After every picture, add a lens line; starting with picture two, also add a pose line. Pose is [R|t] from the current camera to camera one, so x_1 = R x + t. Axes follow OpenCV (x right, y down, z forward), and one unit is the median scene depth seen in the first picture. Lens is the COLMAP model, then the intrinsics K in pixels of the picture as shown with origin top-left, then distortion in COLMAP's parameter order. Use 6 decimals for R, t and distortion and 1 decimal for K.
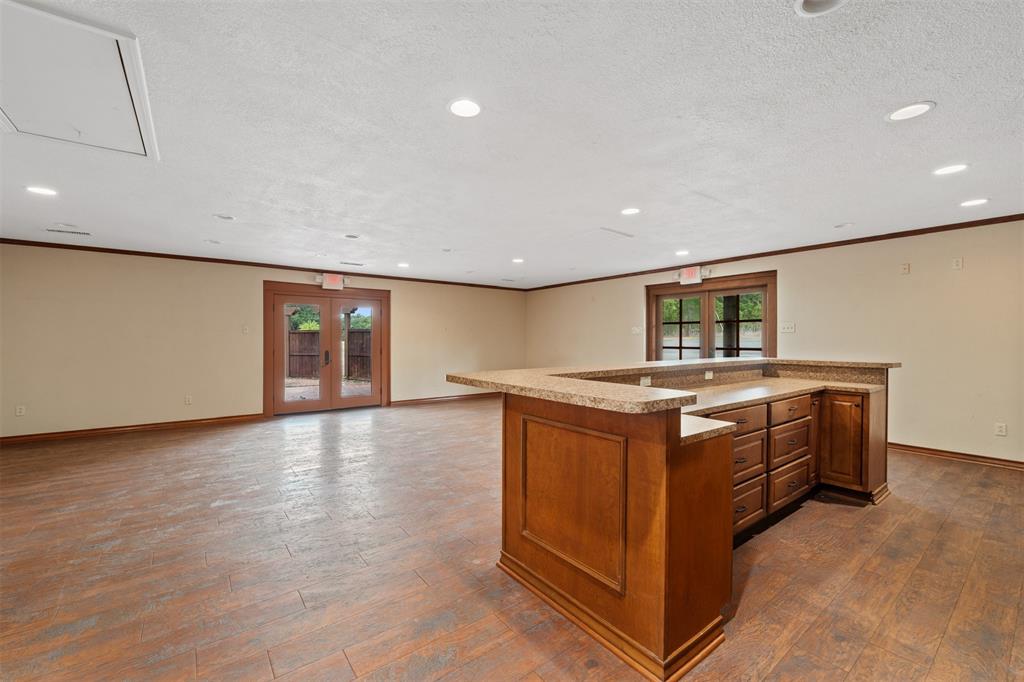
lens RADIAL K [[420.9, 0, 513.0], [0, 420.9, 341.4], [0, 0, 1]] dist [-0.001041, -0.000325]
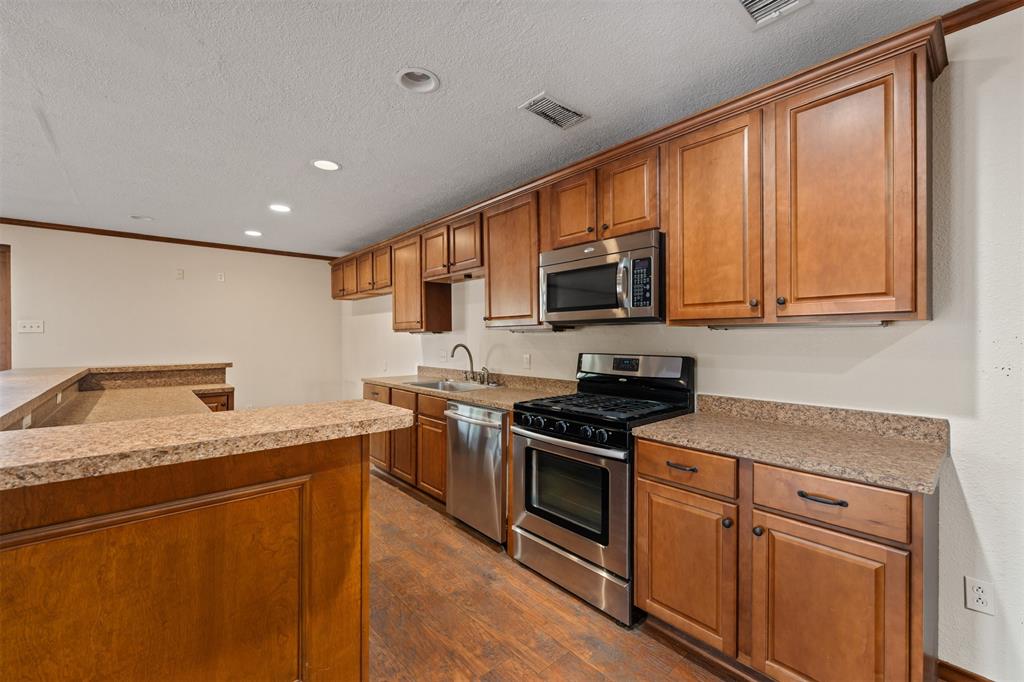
lens RADIAL K [[420.9, 0, 514.4], [0, 420.9, 338.2], [0, 0, 1]] dist [-0.001041, -0.000325]
pose [[-0.070871, -0.000264, 0.997485, -0.458990], [0.009902, 0.999951, 0.000968, -0.011118], [-0.997436, 0.009945, -0.070865, 0.613135]]
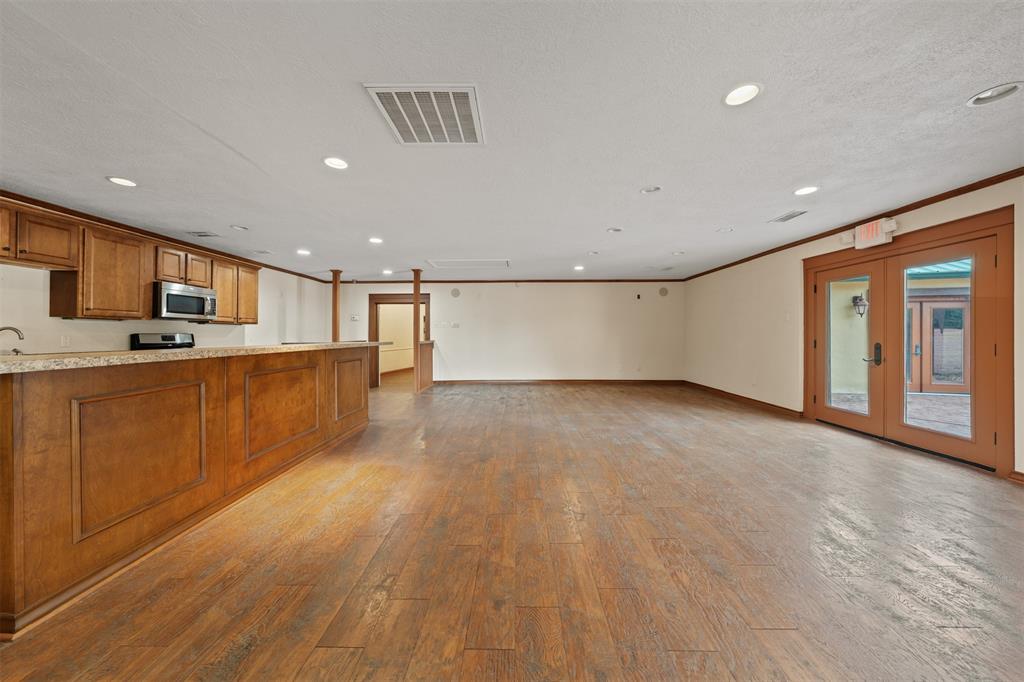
lens RADIAL K [[348.3, 0, 503.1], [0, 348.3, 335.2], [0, 0, 1]] dist [-0.001856, 0.000502]
pose [[-0.632195, -0.008484, -0.774763, 0.627192], [-0.014452, 0.999895, 0.000843, 0.009575], [0.774675, 0.011730, -0.632251, 2.440702]]
